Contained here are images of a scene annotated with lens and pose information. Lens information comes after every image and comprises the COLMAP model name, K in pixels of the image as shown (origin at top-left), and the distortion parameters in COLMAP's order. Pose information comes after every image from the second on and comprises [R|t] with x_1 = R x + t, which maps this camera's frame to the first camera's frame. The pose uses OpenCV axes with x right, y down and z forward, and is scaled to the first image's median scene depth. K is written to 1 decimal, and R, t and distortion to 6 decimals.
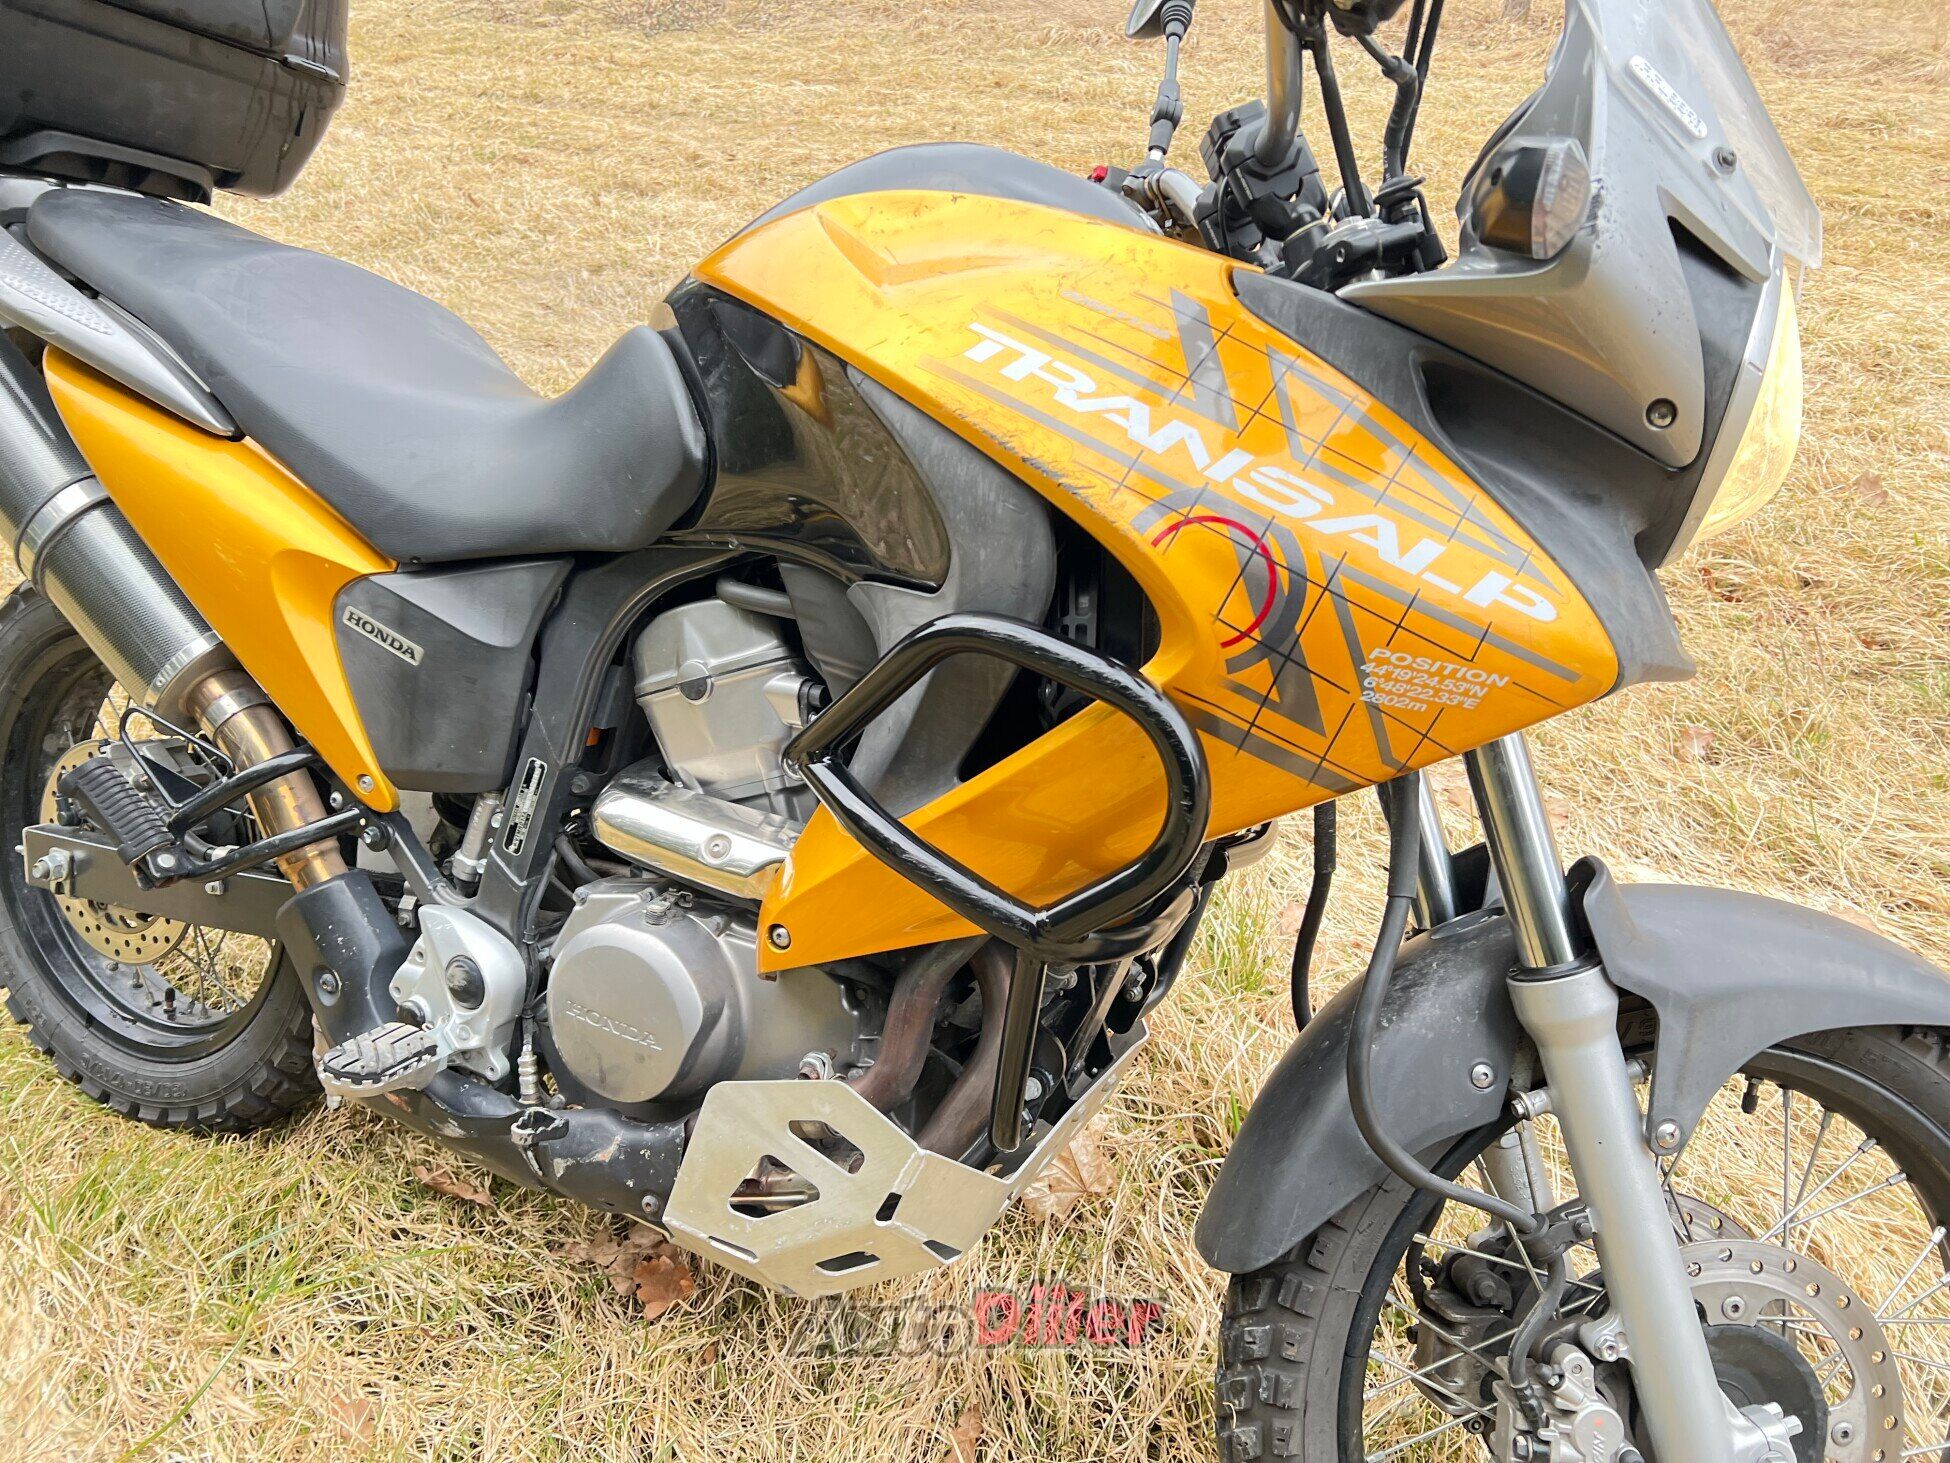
lens RADIAL K [[1523.6, 0, 975.9], [0, 1523.6, 774.5], [0, 0, 1]] dist [0.042635, -0.001474]
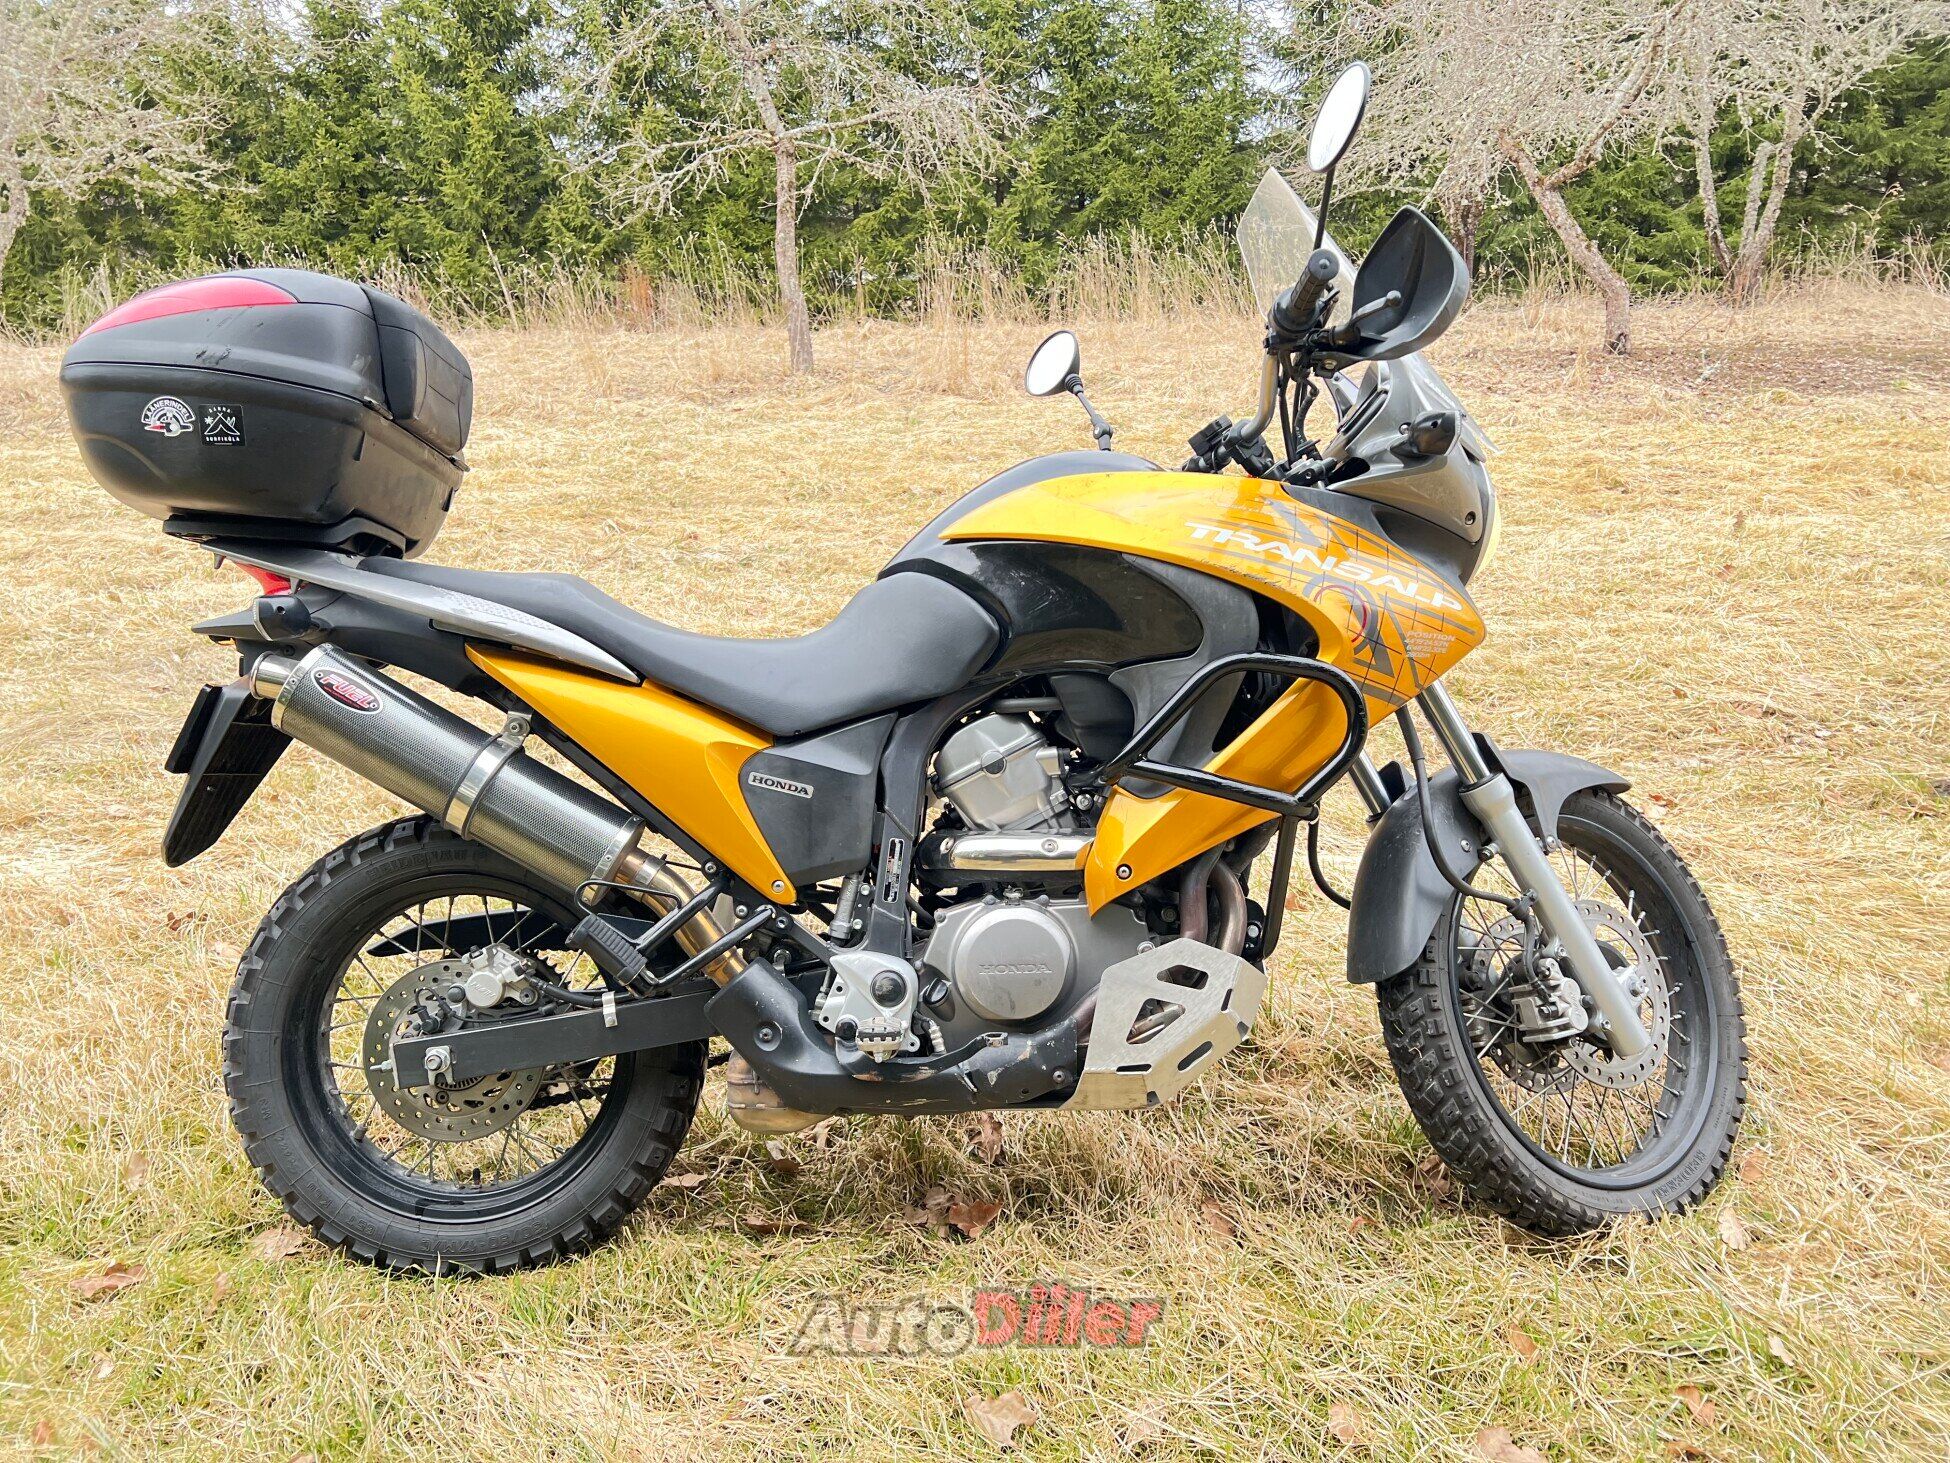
lens RADIAL K [[1473.9, 0, 967.4], [0, 1473.9, 759.0], [0, 0, 1]] dist [0.045671, -0.071891]
pose [[0.880291, -0.181071, 0.438521, -1.074879], [0.276593, 0.946843, -0.164271, 0.225798], [-0.385466, 0.265898, 0.883580, -0.501348]]
